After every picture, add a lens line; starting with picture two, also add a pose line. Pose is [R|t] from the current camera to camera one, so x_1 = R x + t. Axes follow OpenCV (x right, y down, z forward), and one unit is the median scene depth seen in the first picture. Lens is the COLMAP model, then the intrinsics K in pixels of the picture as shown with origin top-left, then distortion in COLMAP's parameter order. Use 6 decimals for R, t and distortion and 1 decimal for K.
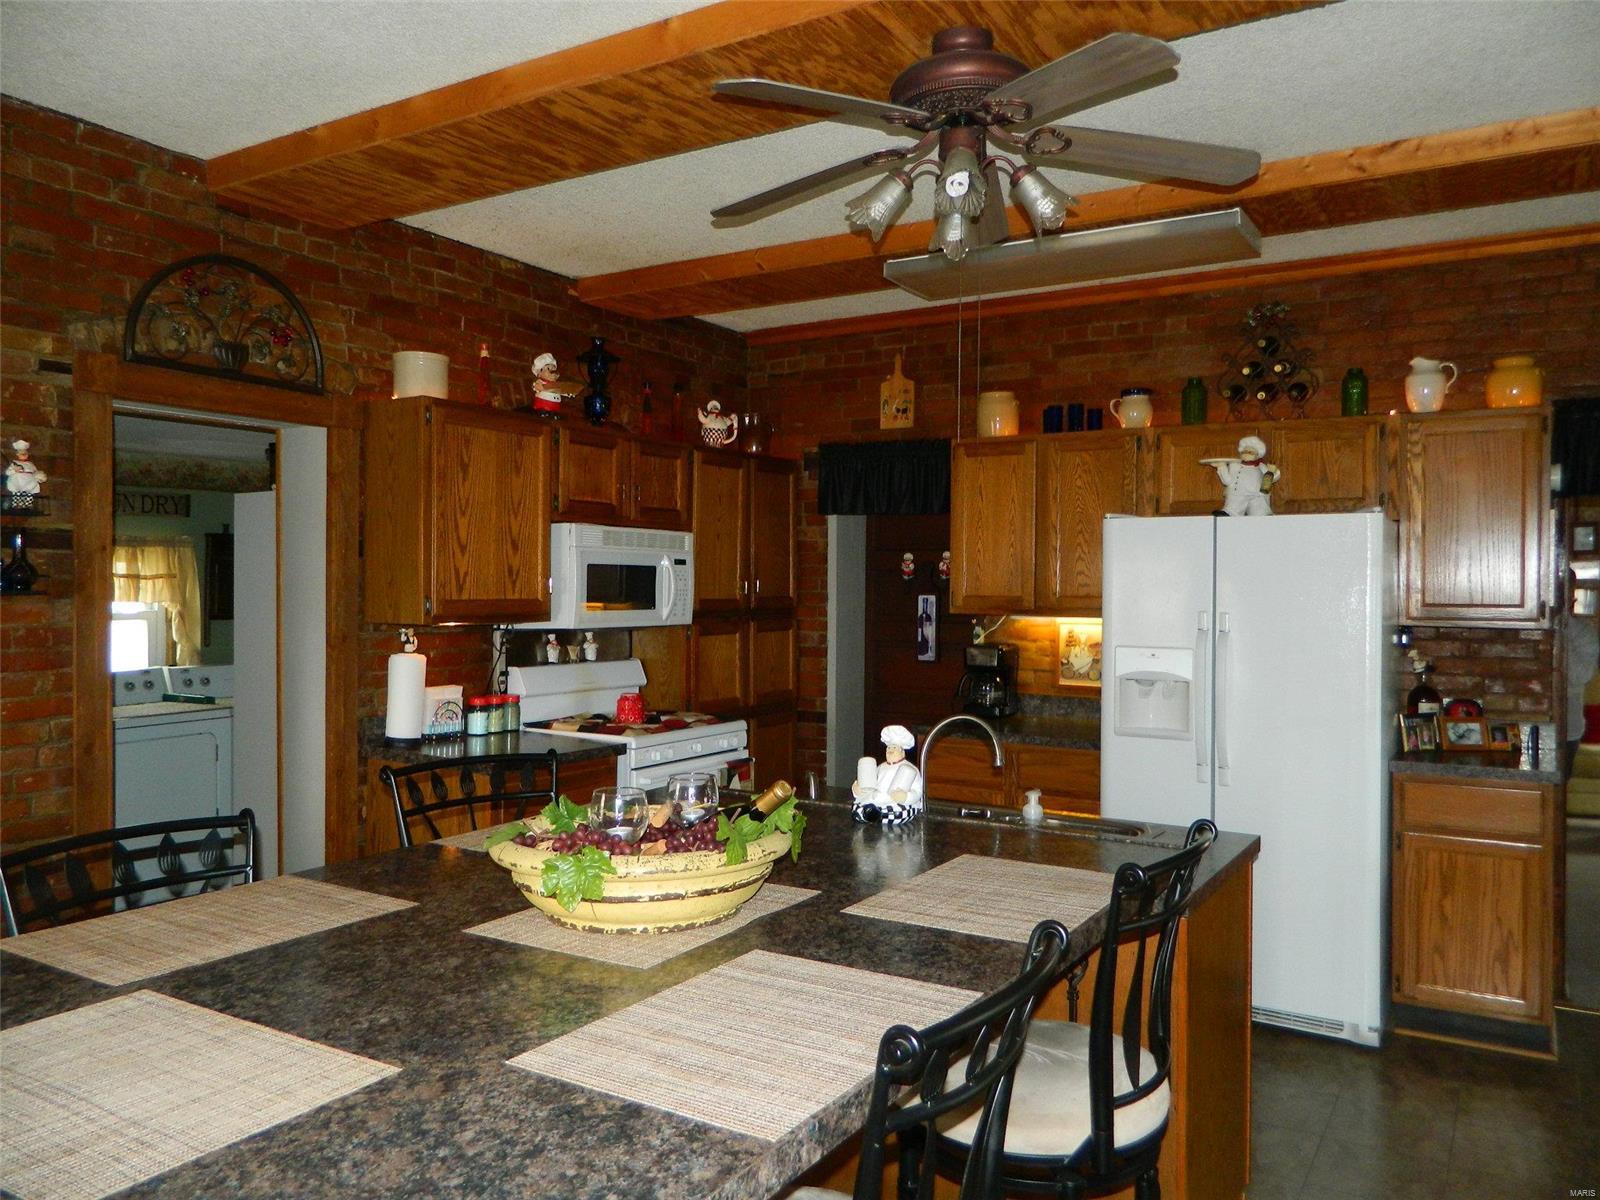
lens RADIAL K [[1197.7, 0, 802.7], [0, 1197.7, 597.4], [0, 0, 1]] dist [0.008087, -0.002408]
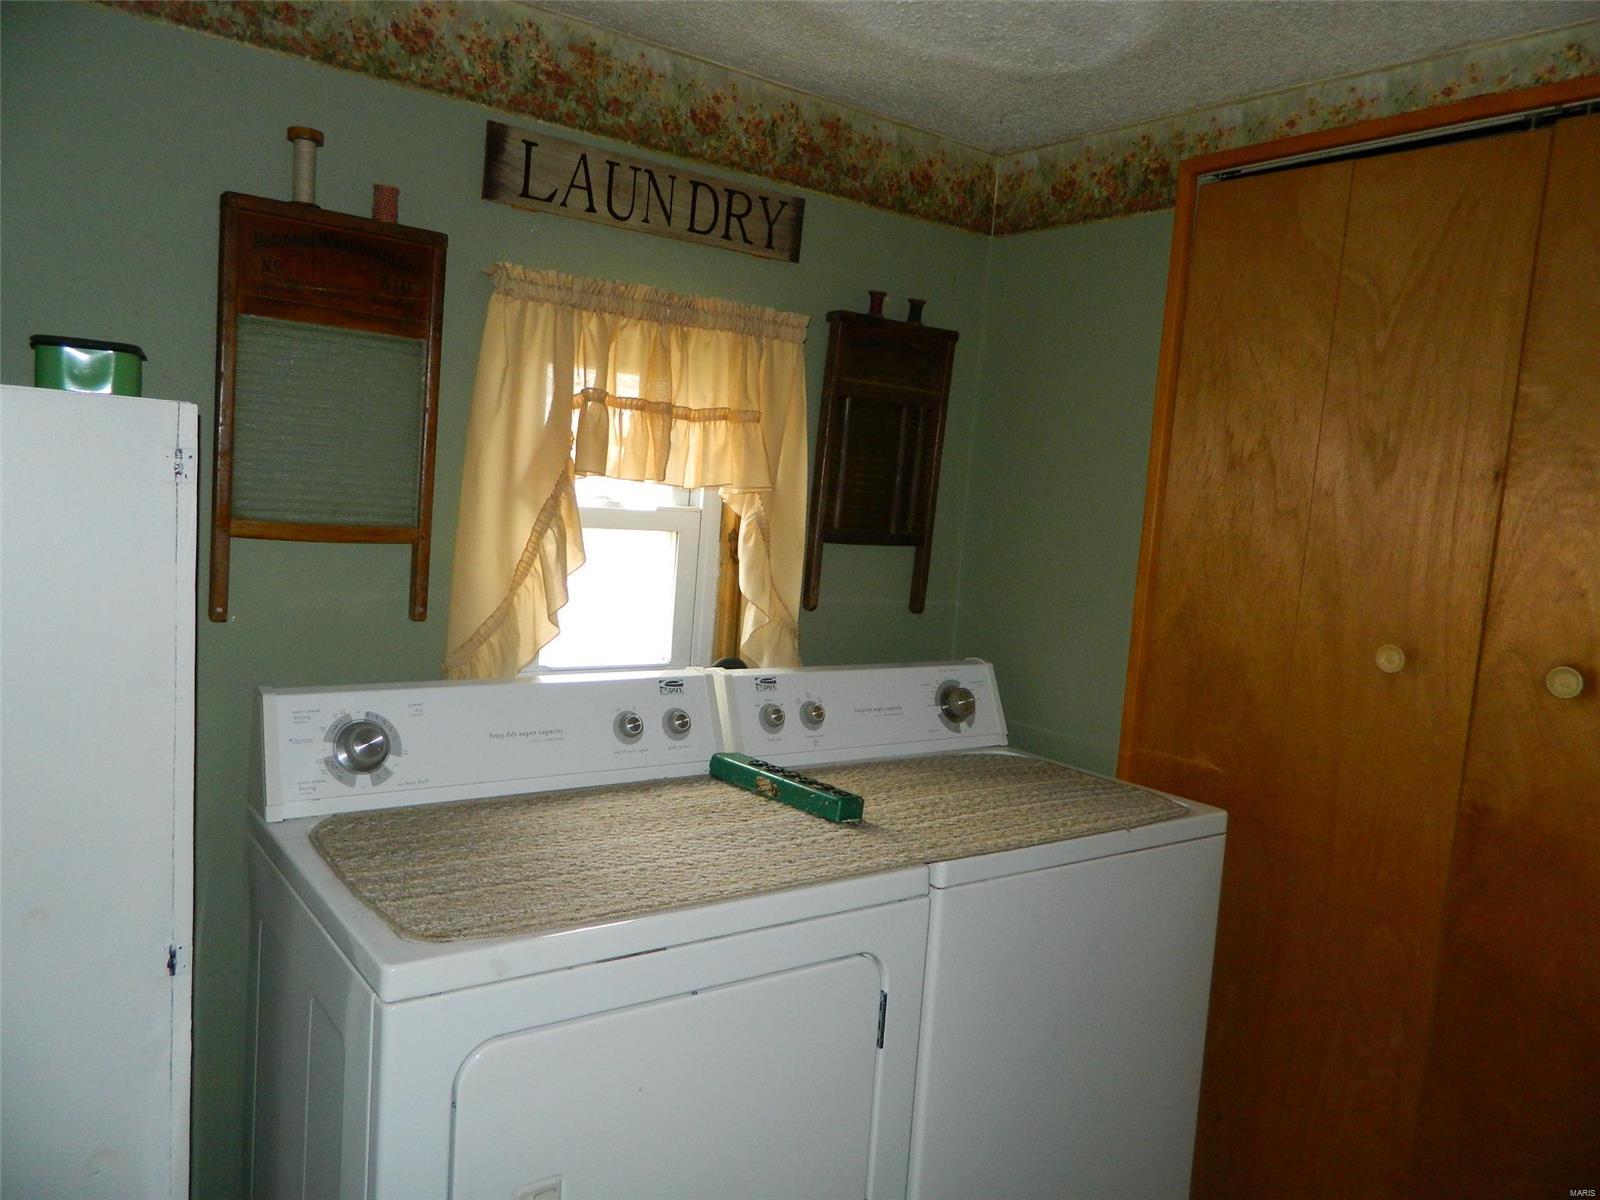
lens RADIAL K [[1197.7, 0, 800.0], [0, 1197.7, 602.4], [0, 0, 1]] dist [0.008087, -0.002408]
pose [[0.928531, 0.098980, -0.357818, -0.490374], [-0.074162, 0.993831, 0.082466, 0.008646], [0.363773, -0.050035, 0.930143, 0.867923]]
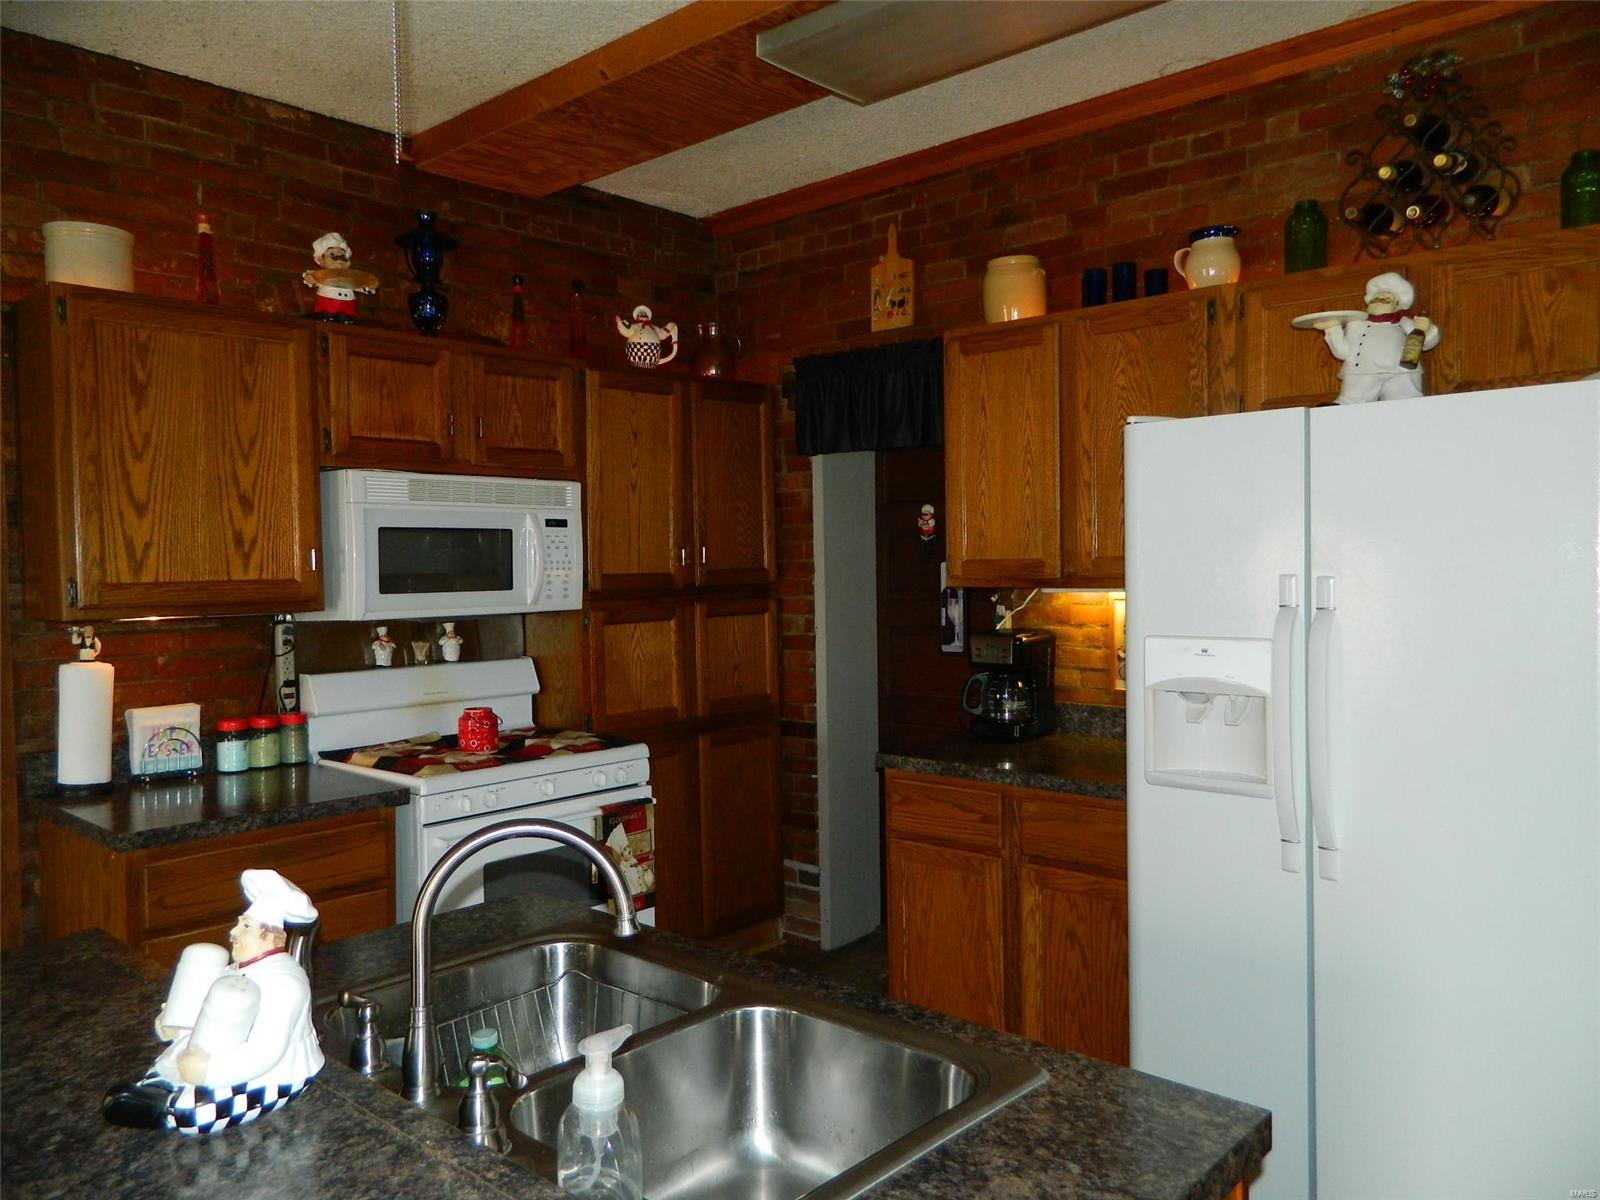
lens RADIAL K [[1197.7, 0, 800.3], [0, 1197.7, 595.2], [0, 0, 1]] dist [0.008087, -0.002408]
pose [[0.983081, -0.019535, -0.182129, 0.186207], [0.022739, 0.999621, 0.015522, 0.006145], [0.181757, -0.019401, 0.983152, 0.350901]]
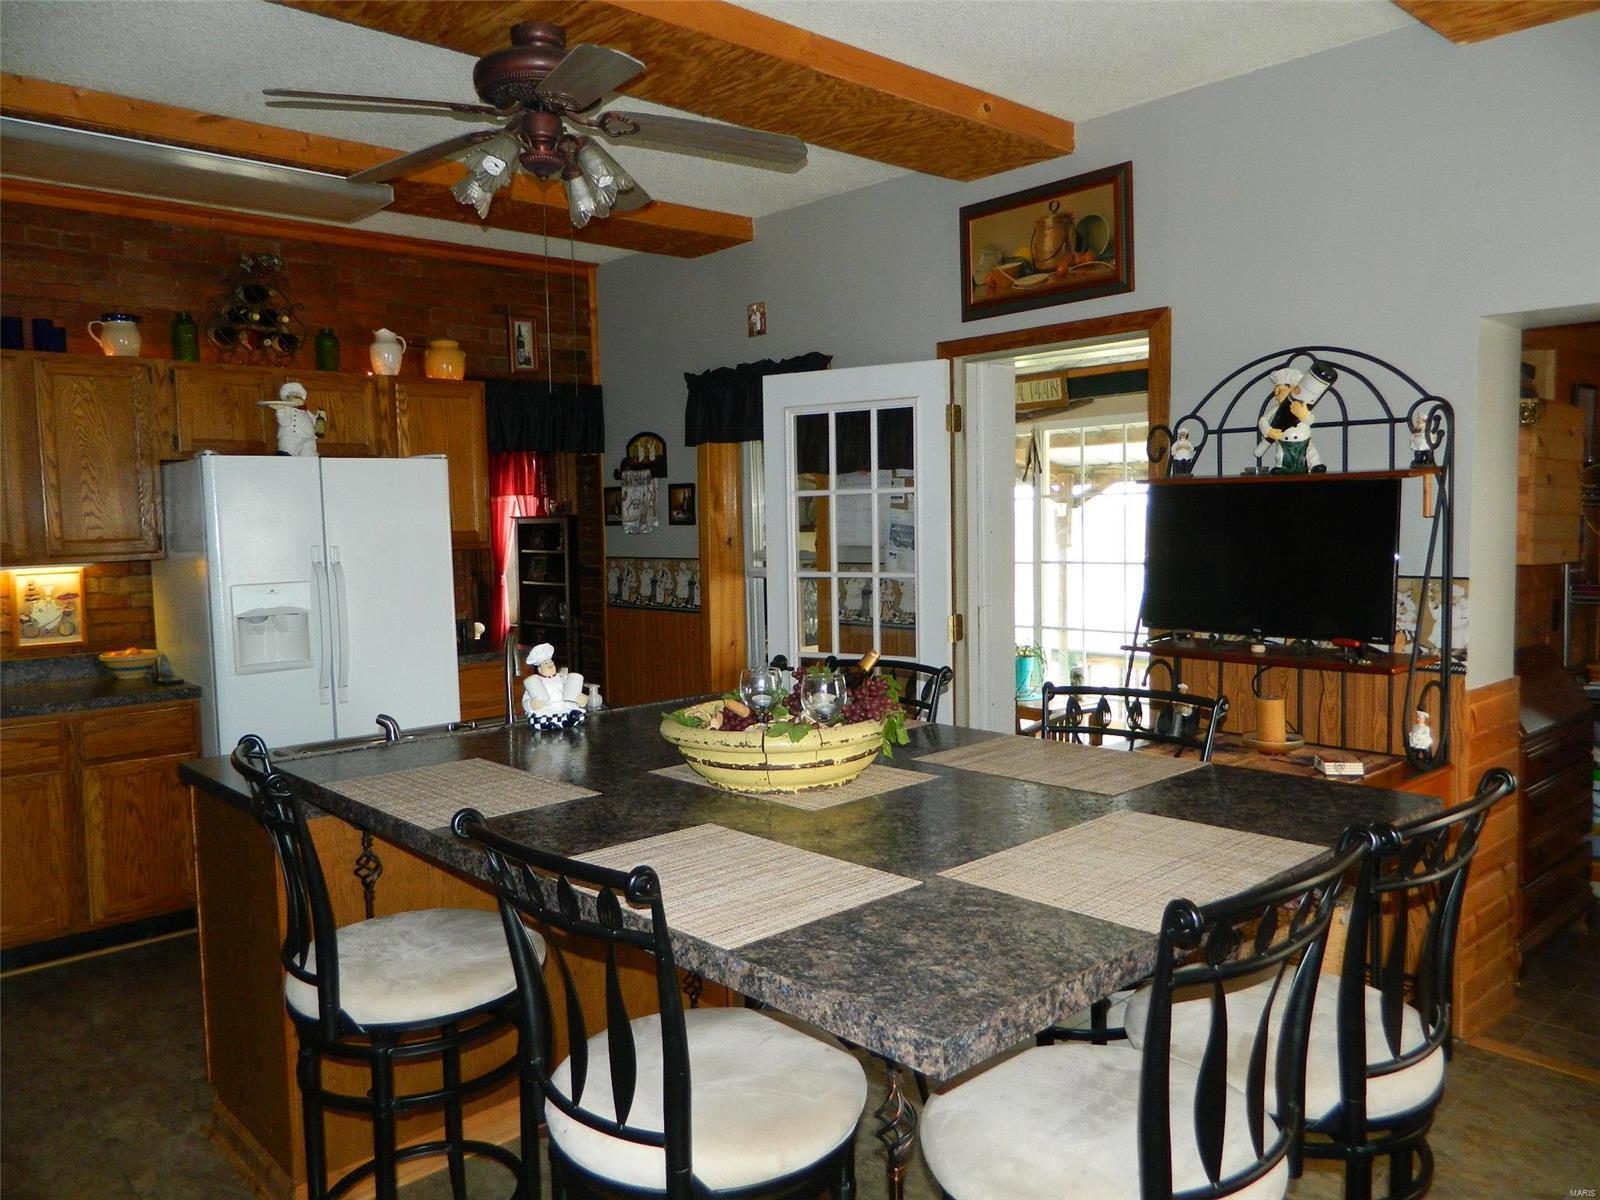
lens RADIAL K [[1197.7, 0, 811.2], [0, 1197.7, 597.9], [0, 0, 1]] dist [0.008087, -0.002408]
pose [[0.266378, -0.081675, 0.960402, -0.517424], [0.037164, 0.996533, 0.074440, -0.005114], [-0.963152, 0.015863, 0.268490, 0.257527]]
